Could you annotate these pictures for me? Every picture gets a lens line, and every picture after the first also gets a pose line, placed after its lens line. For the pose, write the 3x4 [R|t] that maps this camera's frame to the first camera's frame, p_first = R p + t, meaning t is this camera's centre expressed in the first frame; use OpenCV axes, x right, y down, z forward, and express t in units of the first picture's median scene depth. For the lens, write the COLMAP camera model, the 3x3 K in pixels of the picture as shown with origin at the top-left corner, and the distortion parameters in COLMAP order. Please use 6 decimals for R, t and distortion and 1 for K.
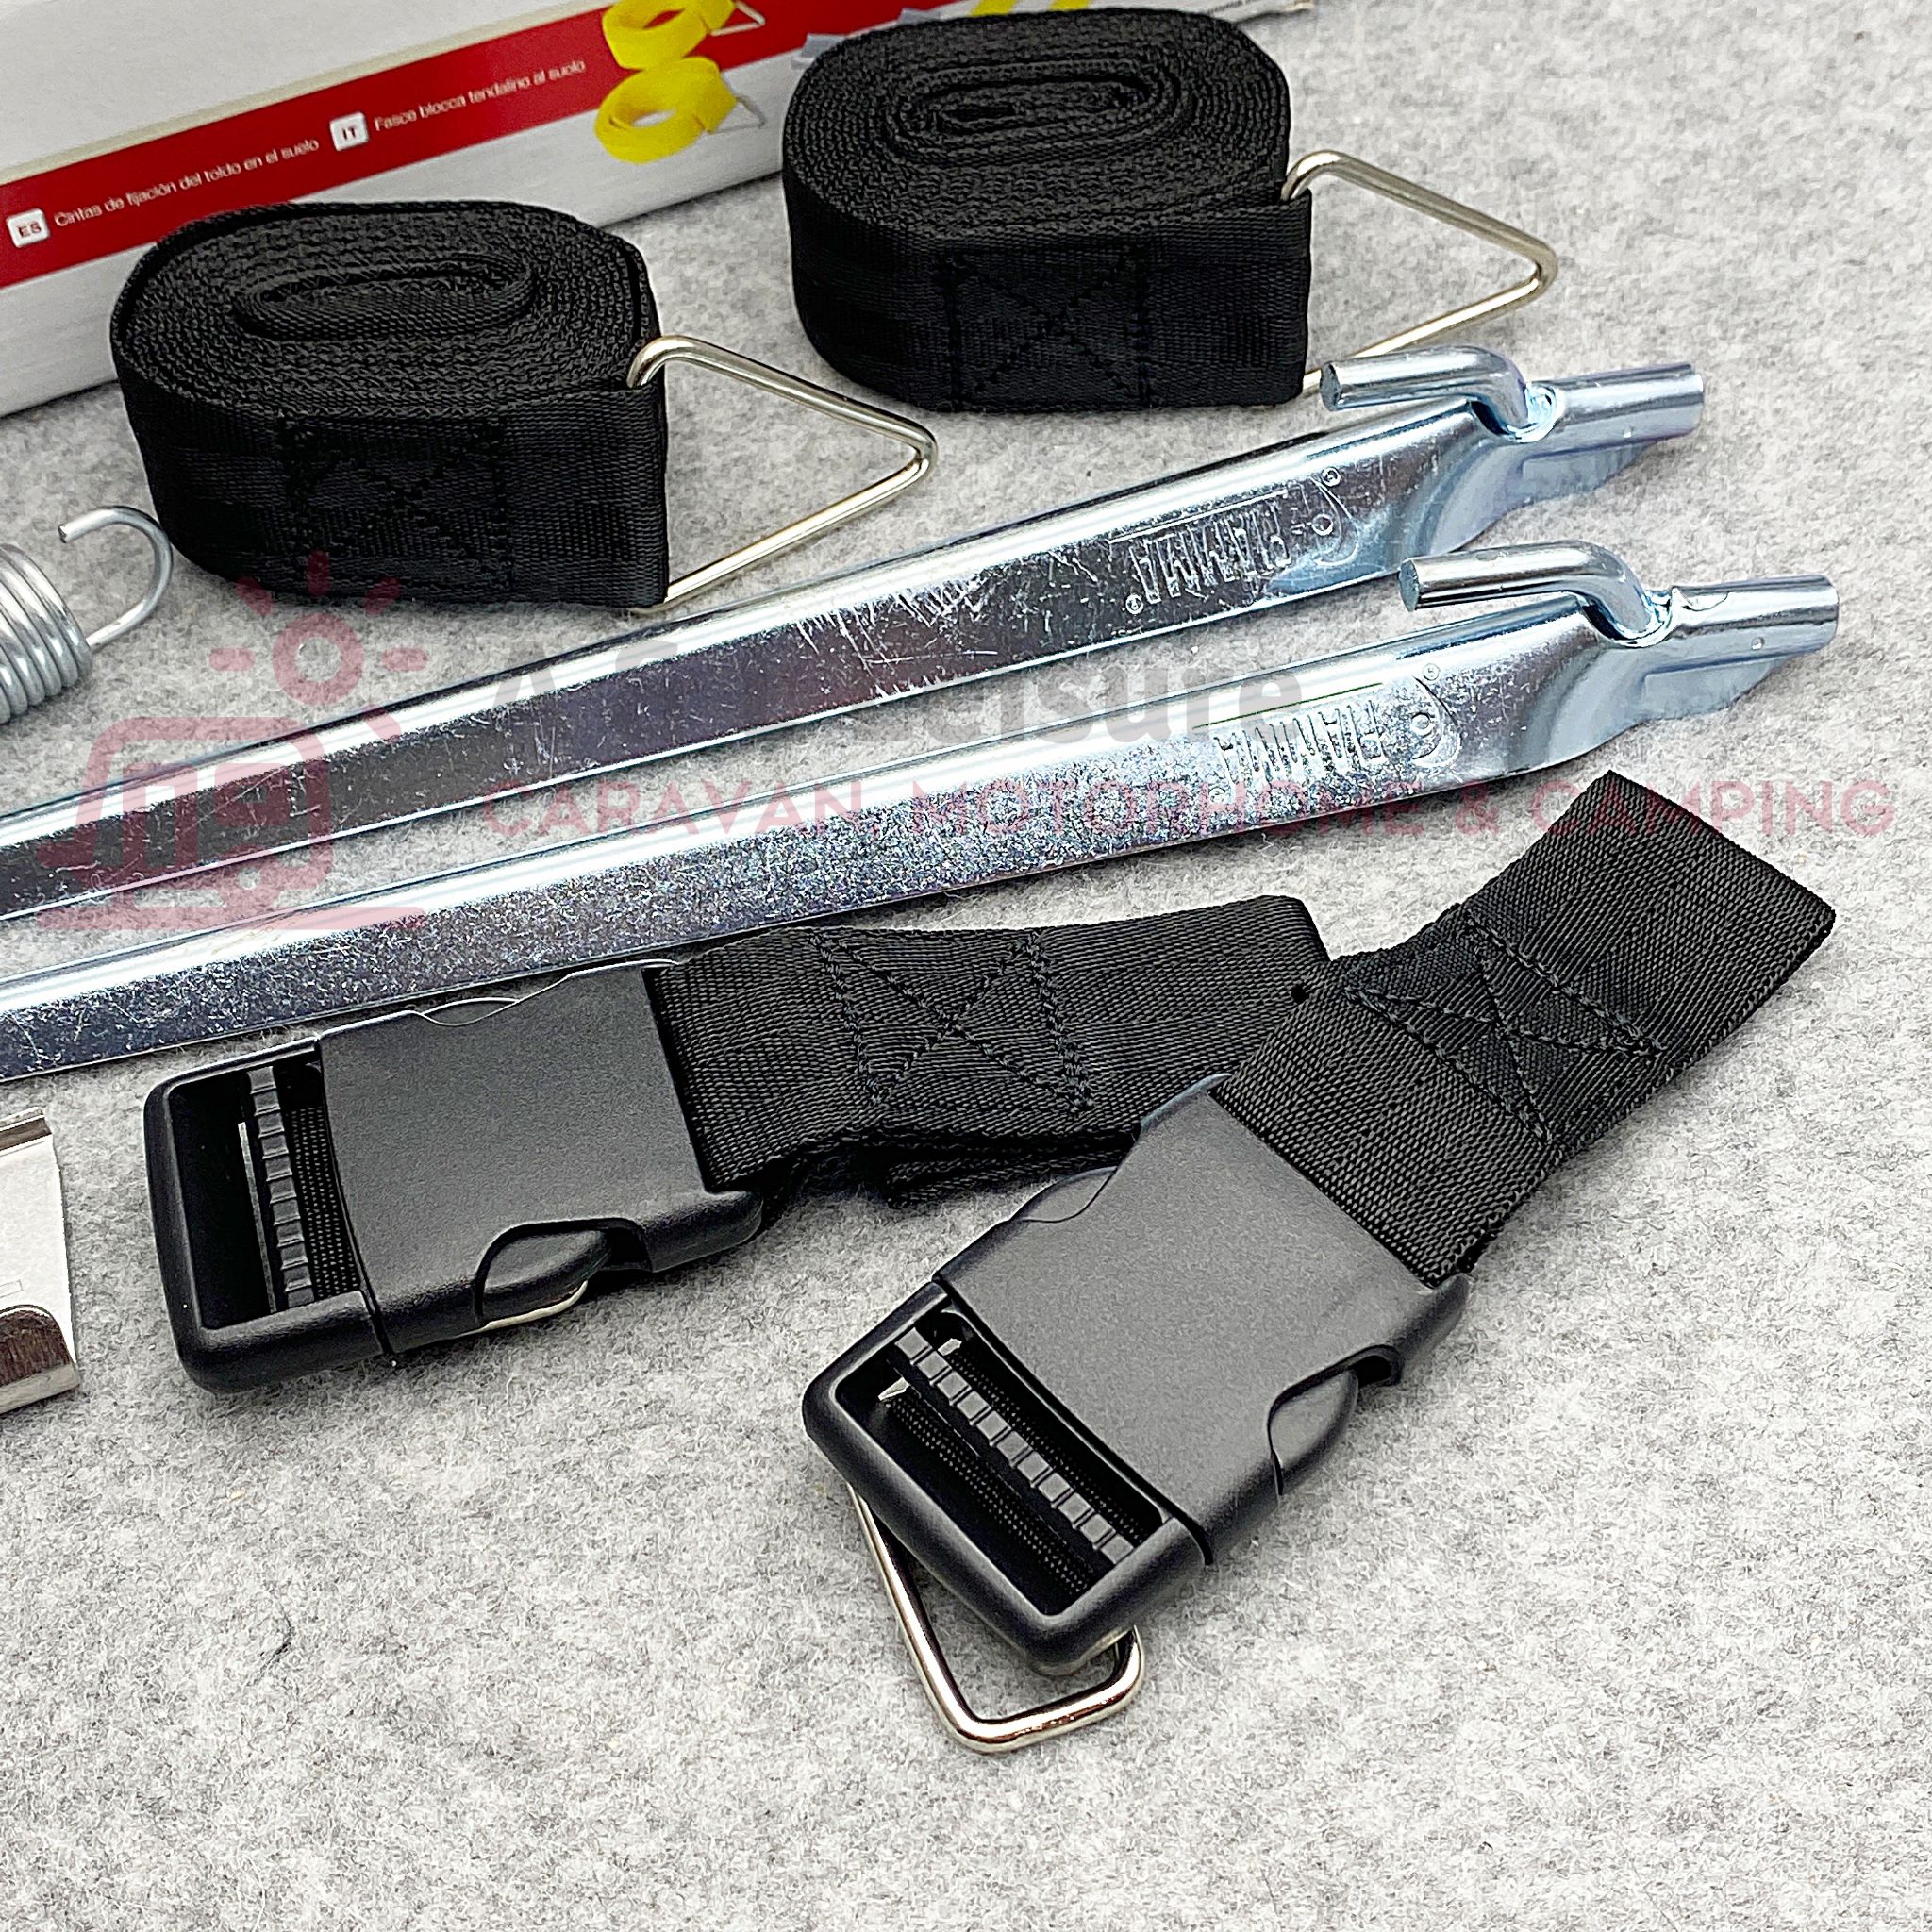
lens RADIAL K [[3474.2, 0, 962.6], [0, 3474.2, 961.2], [0, 0, 1]] dist [0.210317, 0.000000]
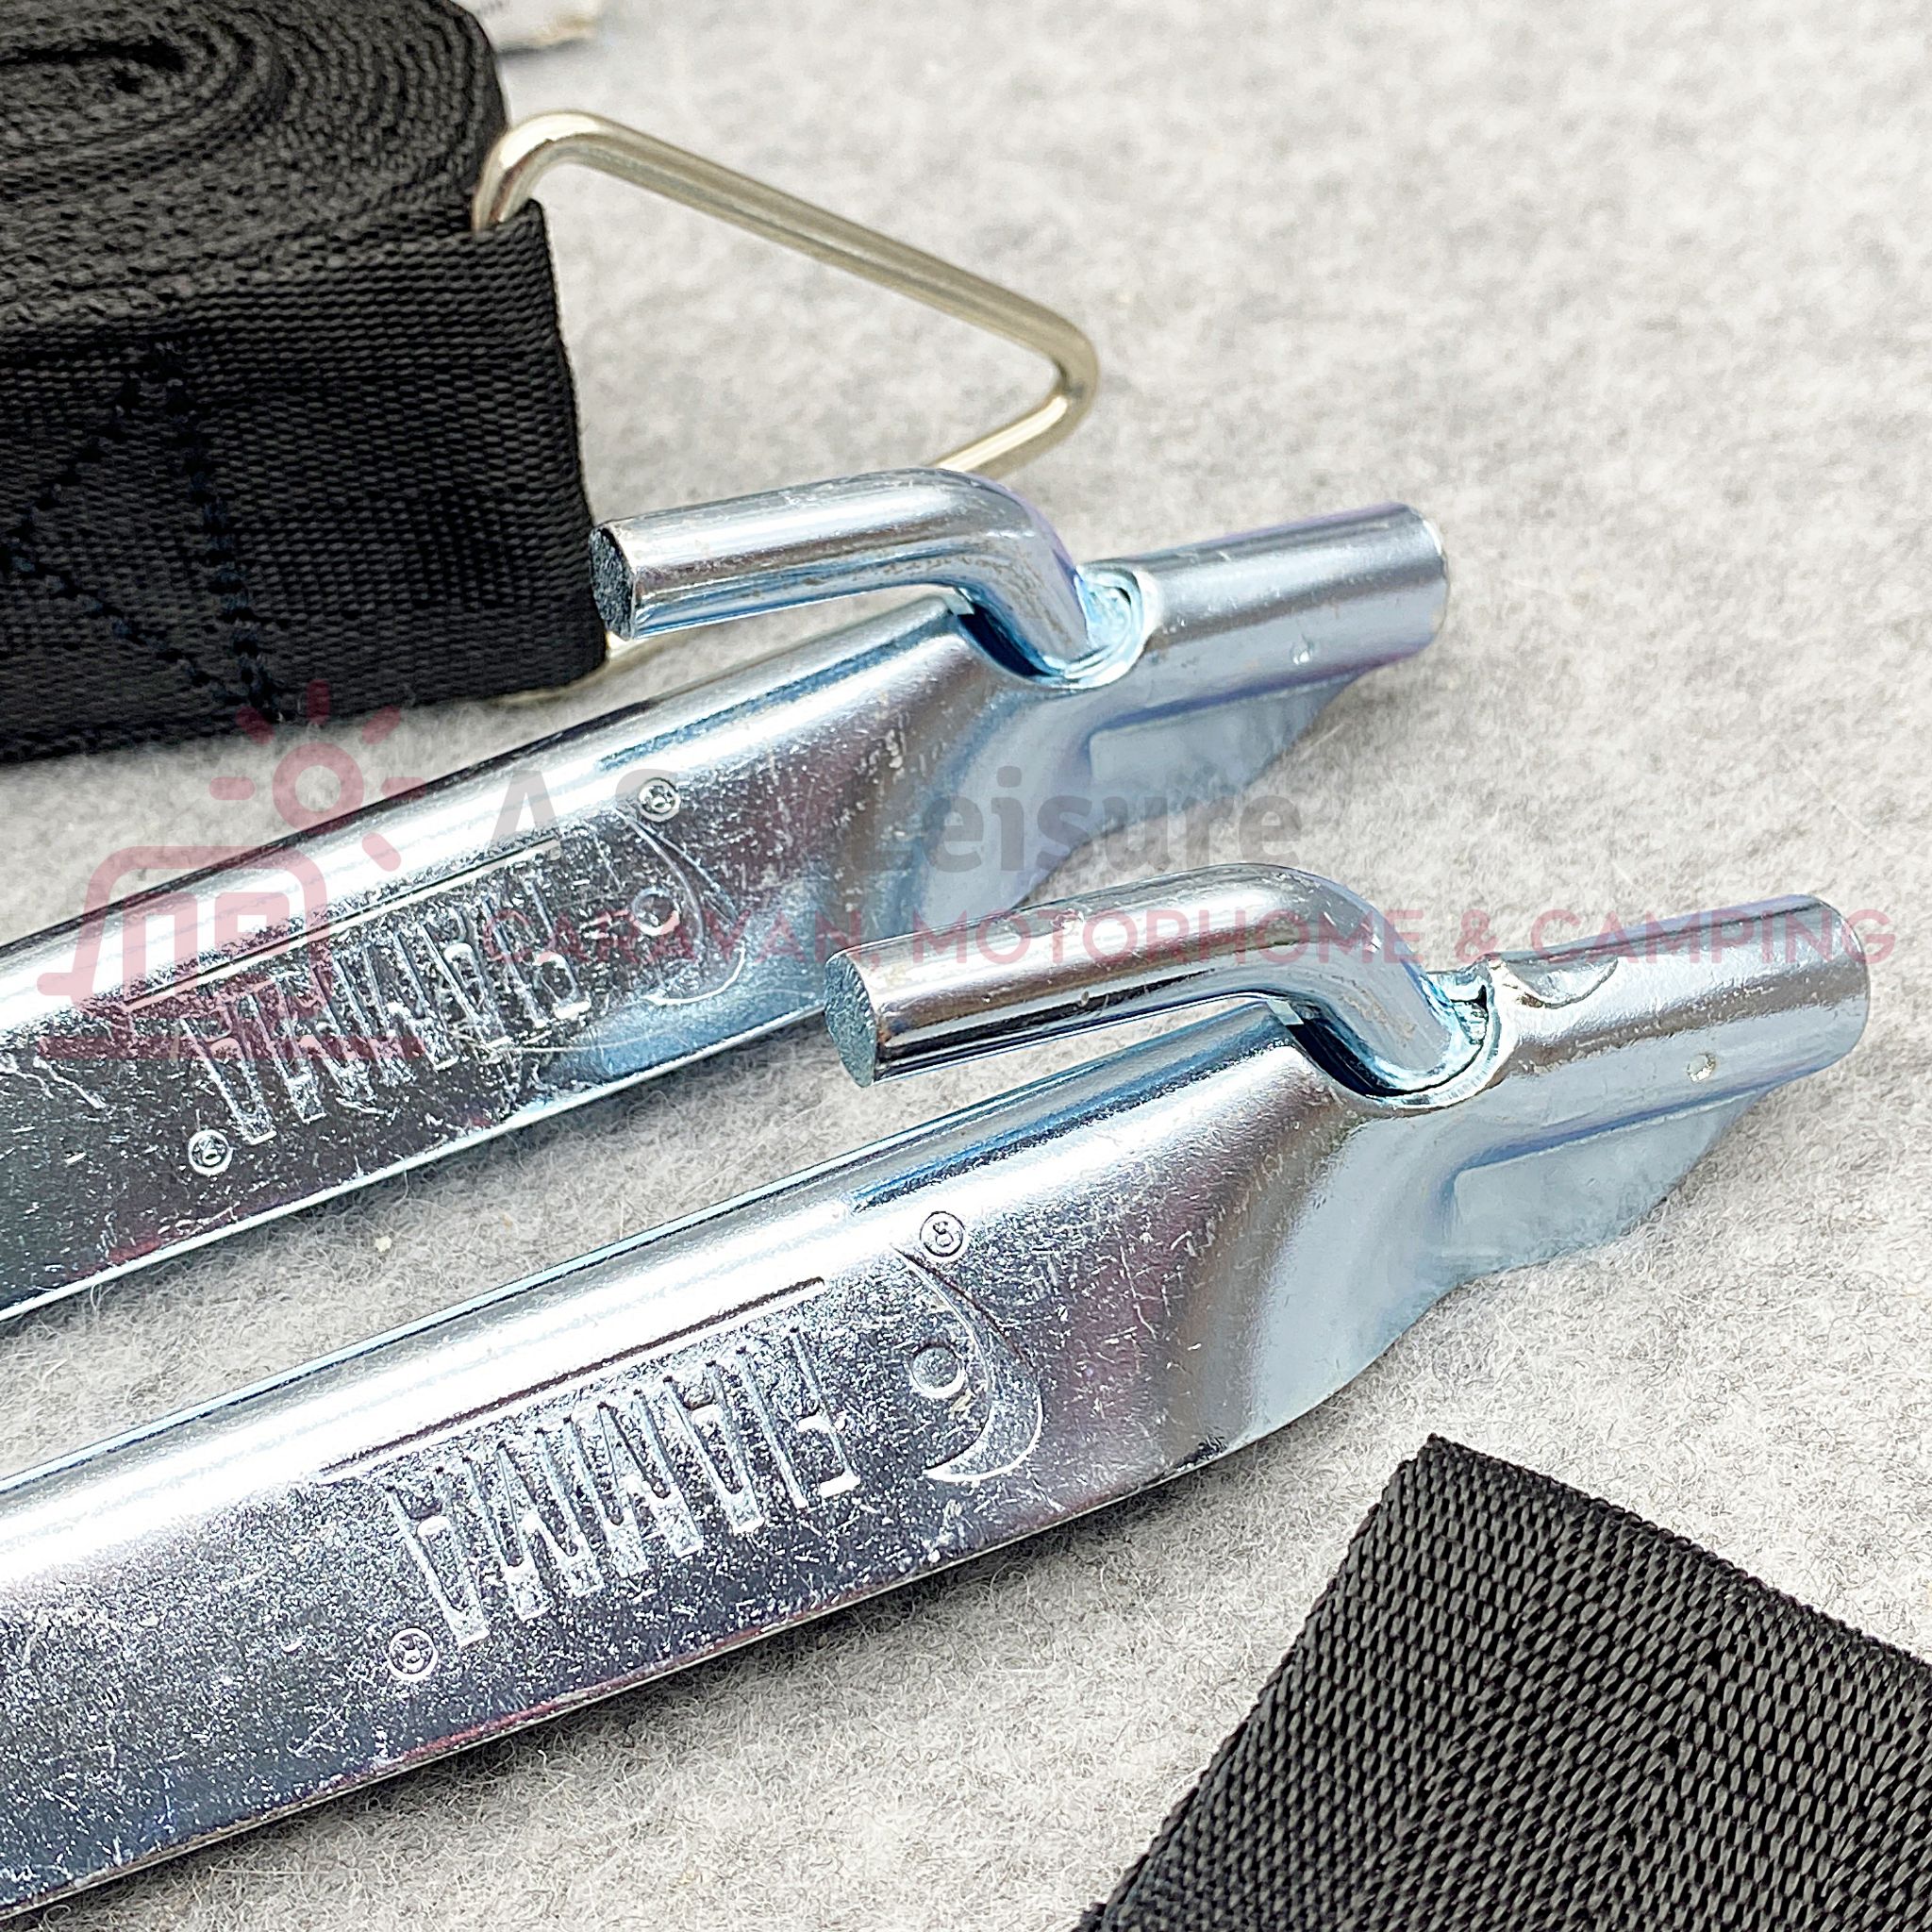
lens RADIAL K [[3474.2, 0, 956.7], [0, 3474.2, 966.1], [0, 0, 1]] dist [0.210317, 0.000000]
pose [[0.985503, -0.119742, 0.120187, 0.087863], [0.135764, 0.981442, -0.135426, -0.056291], [-0.101740, 0.149780, 0.983471, 0.582169]]
